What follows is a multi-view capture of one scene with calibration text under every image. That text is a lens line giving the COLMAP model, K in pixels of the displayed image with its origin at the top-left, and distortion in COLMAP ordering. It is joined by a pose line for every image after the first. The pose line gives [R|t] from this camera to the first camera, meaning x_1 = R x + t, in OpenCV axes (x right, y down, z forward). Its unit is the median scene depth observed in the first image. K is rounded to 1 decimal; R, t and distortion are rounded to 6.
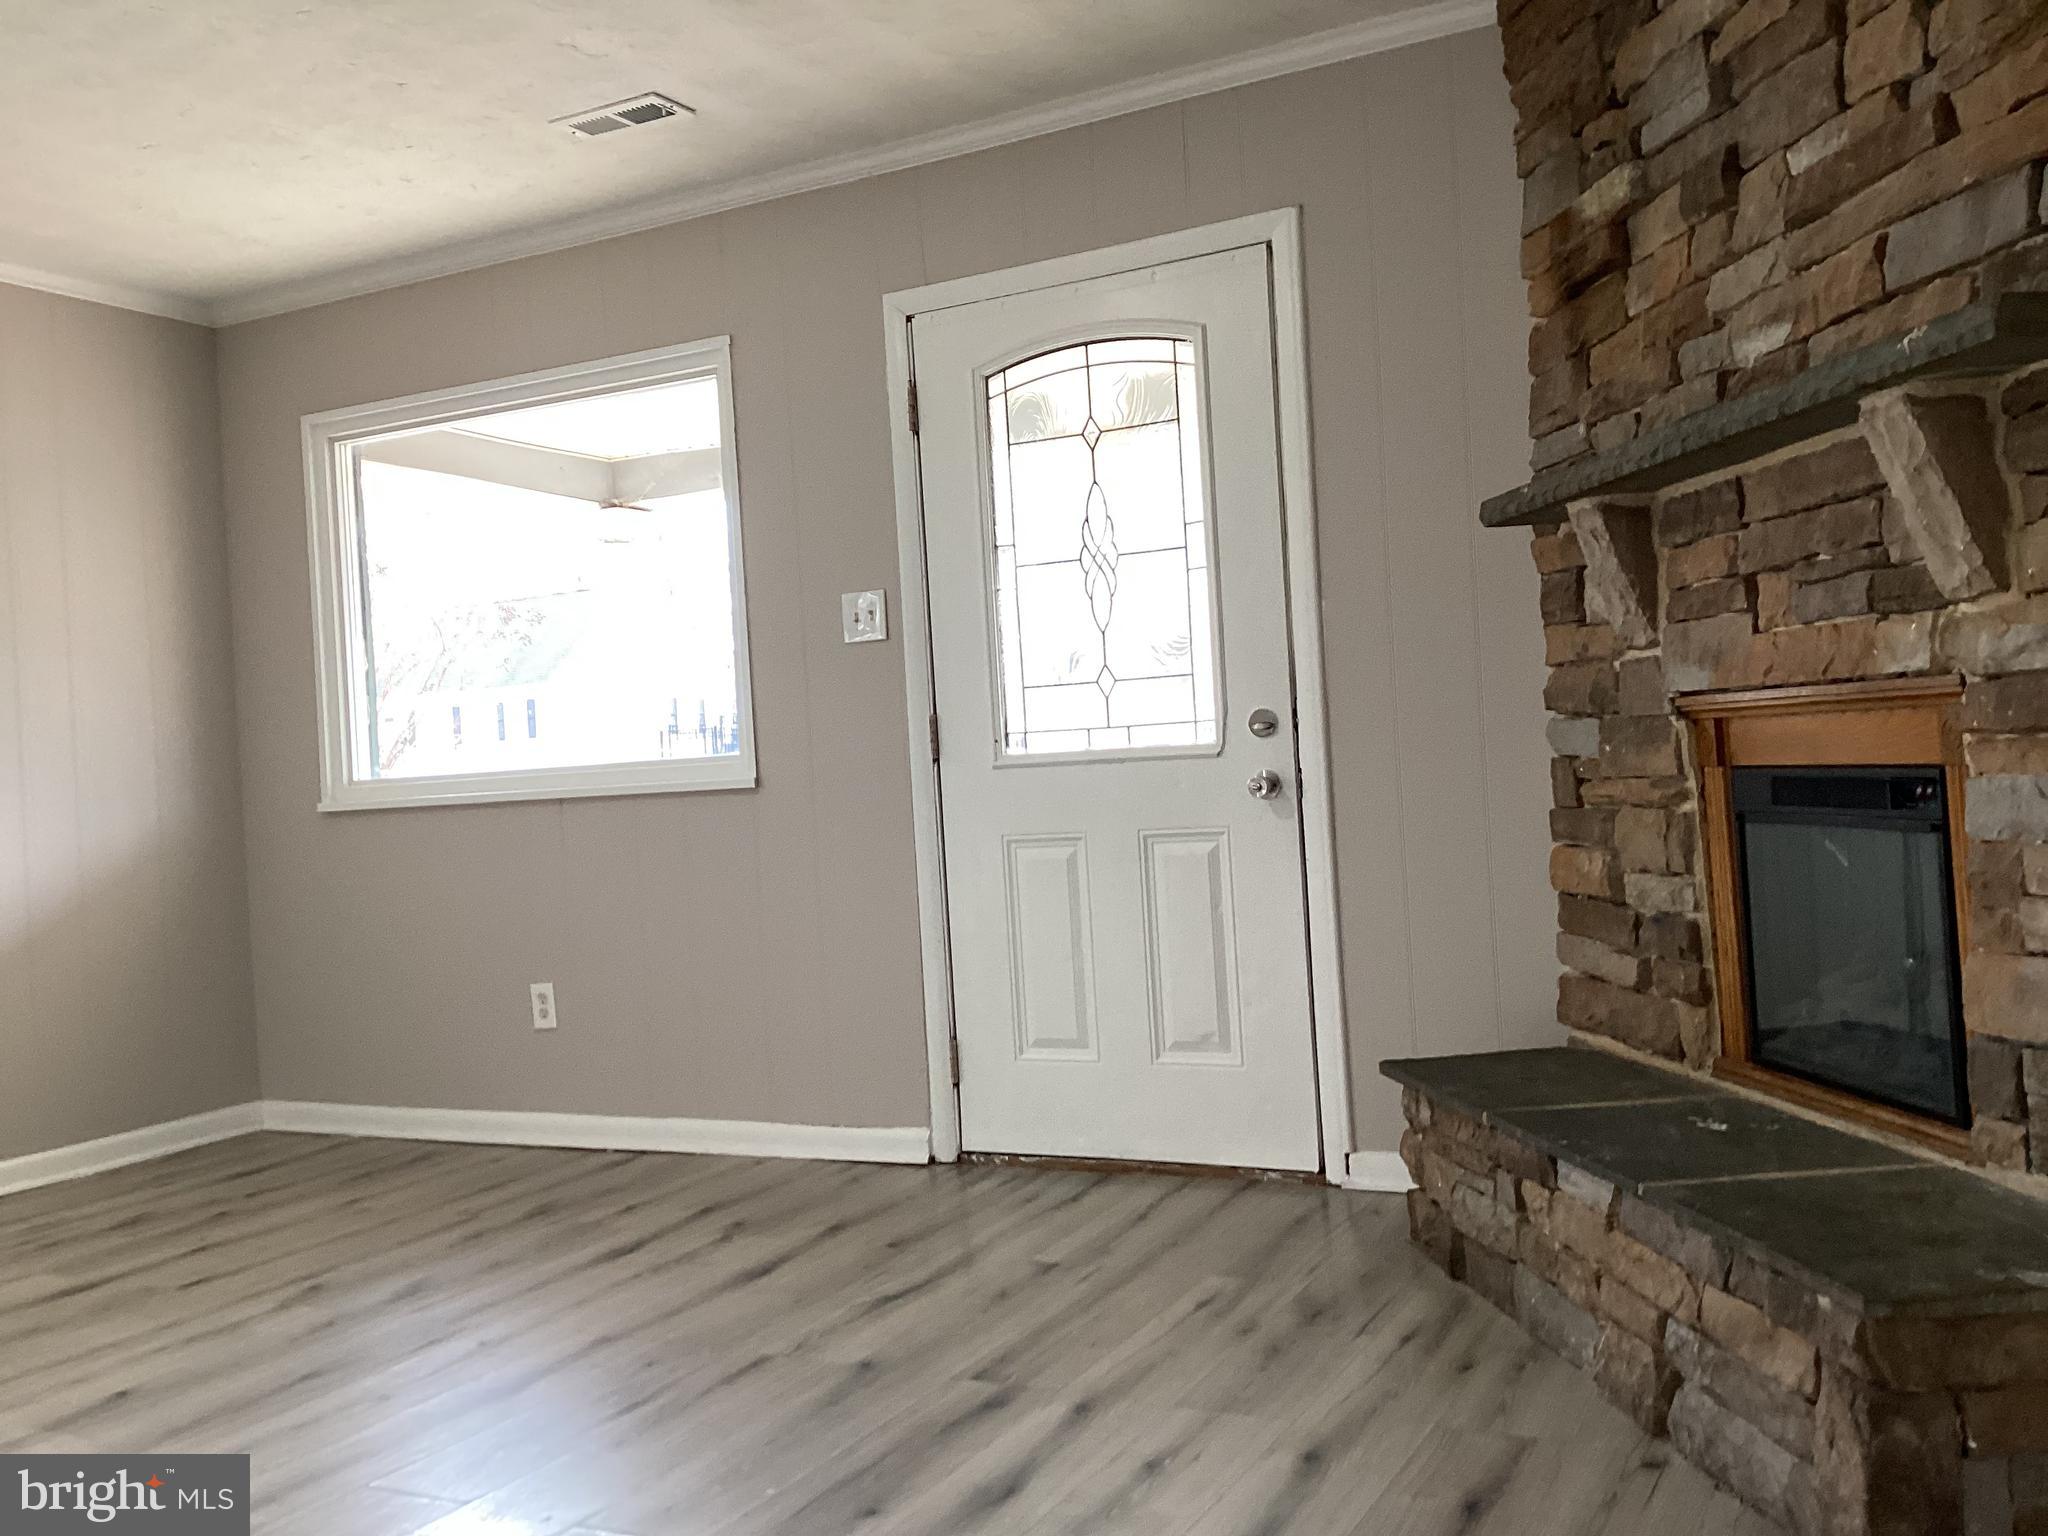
lens RADIAL K [[1861.6, 0, 1032.3], [0, 1861.6, 767.6], [0, 0, 1]] dist [0.135032, -0.284959]
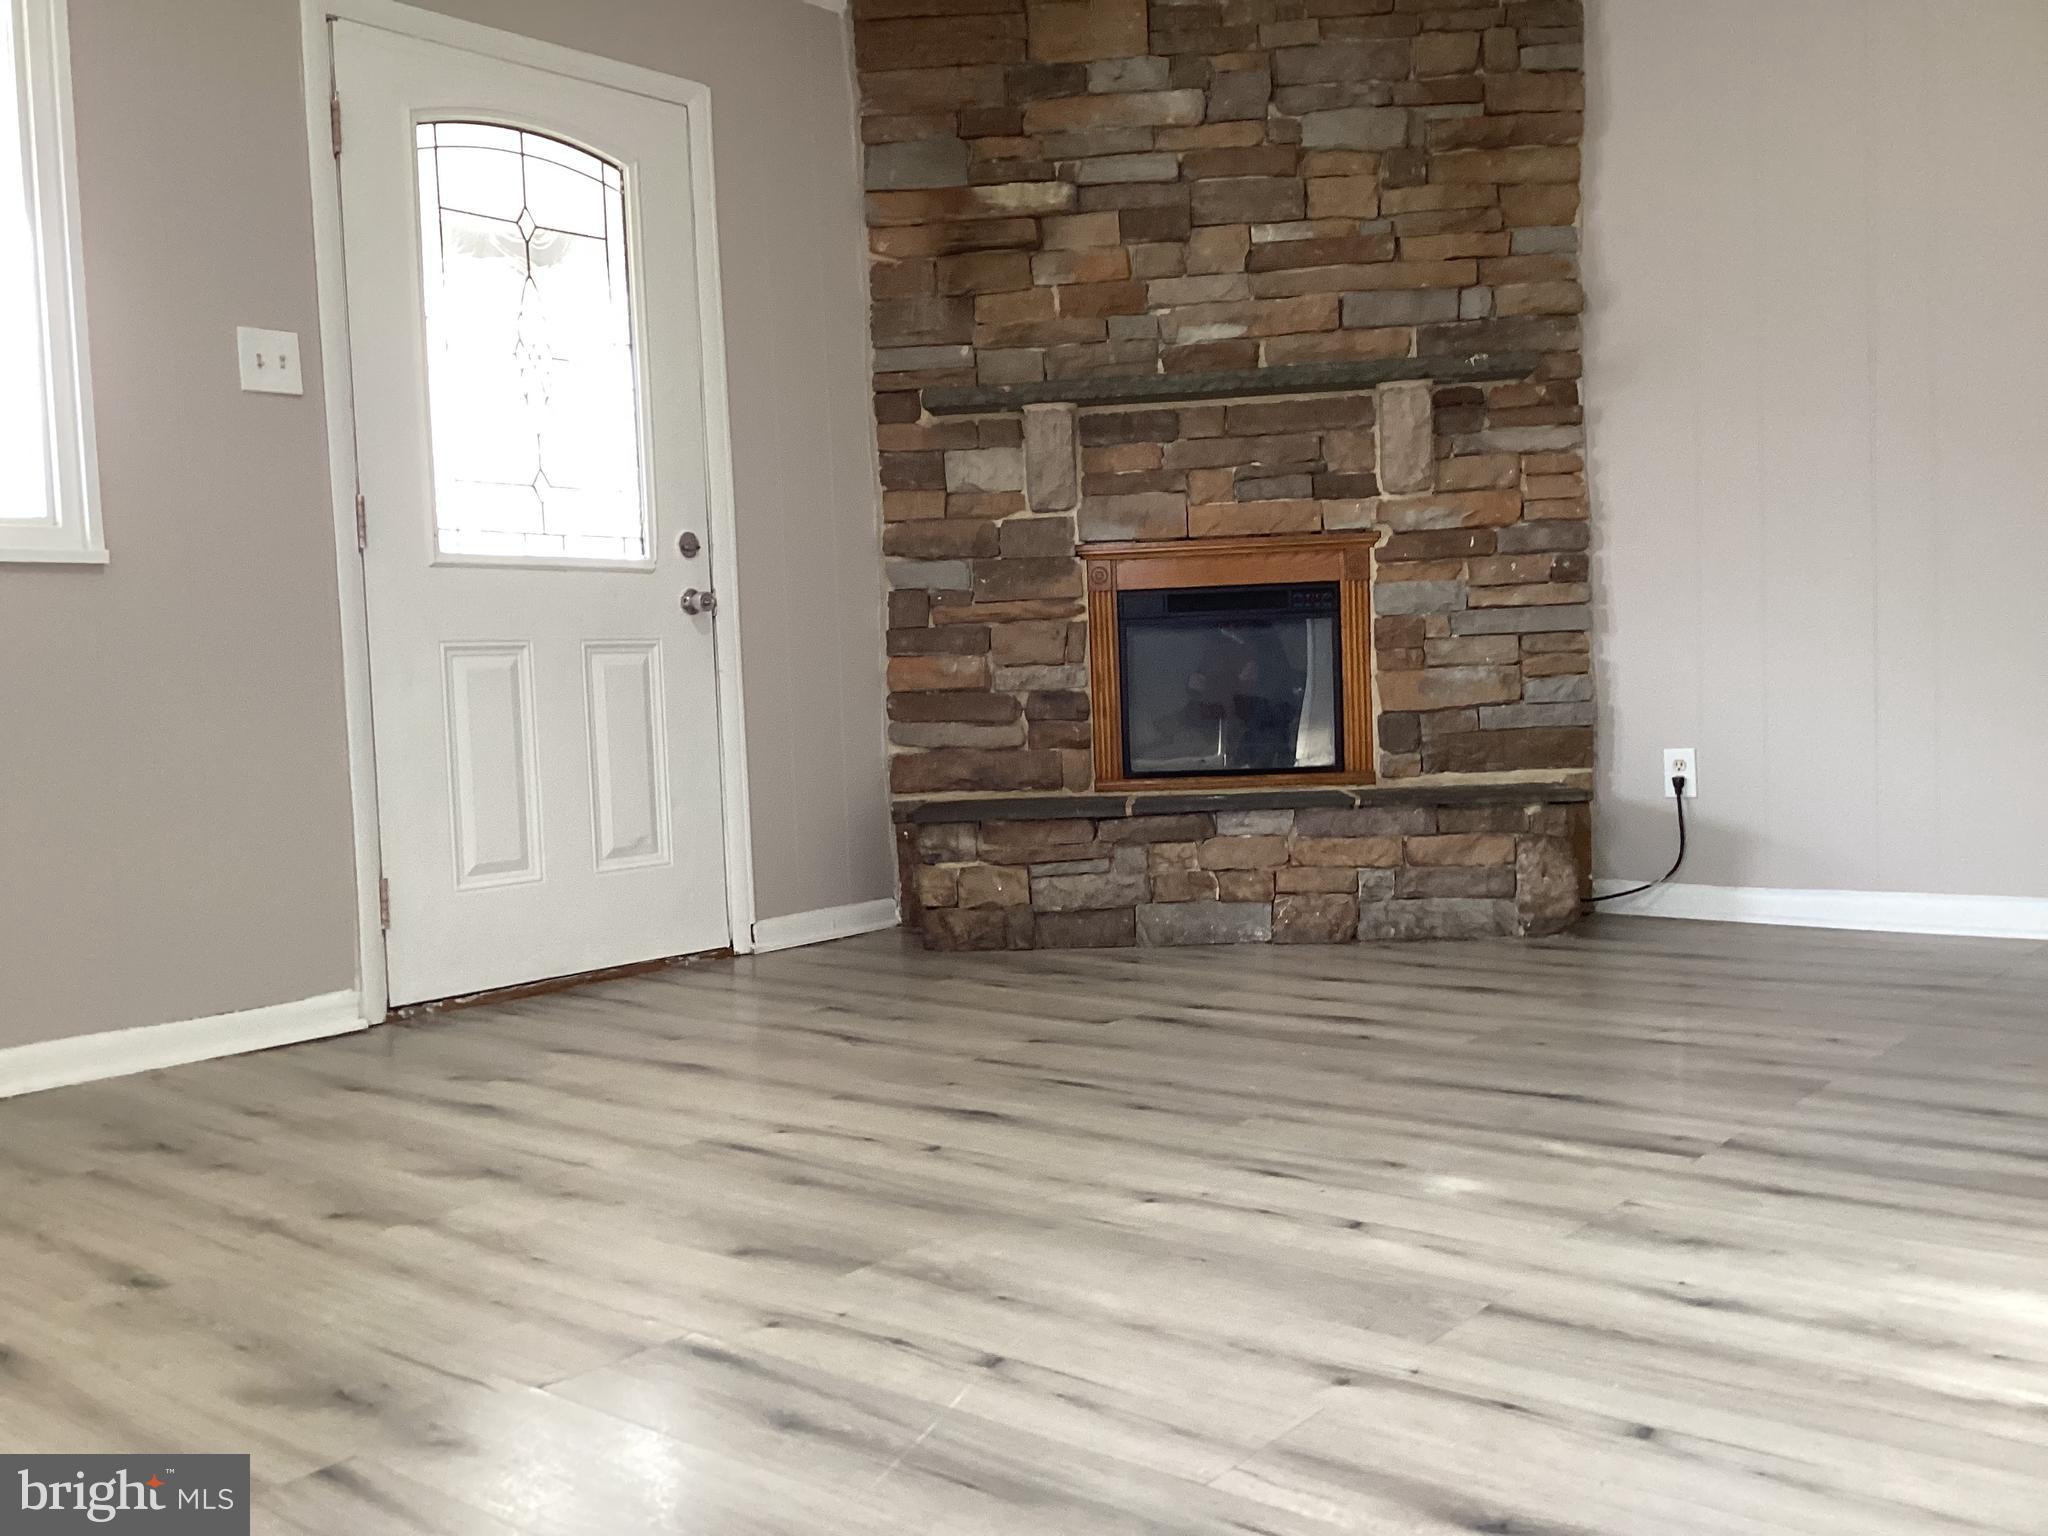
lens RADIAL K [[1861.6, 0, 1032.3], [0, 1861.6, 767.6], [0, 0, 1]] dist [0.135032, -0.284959]
pose [[0.201558, 0.002612, 0.979473, -0.995135], [0.032696, 0.999421, -0.009394, 0.135276], [-0.978931, 0.033918, 0.201356, 0.642318]]
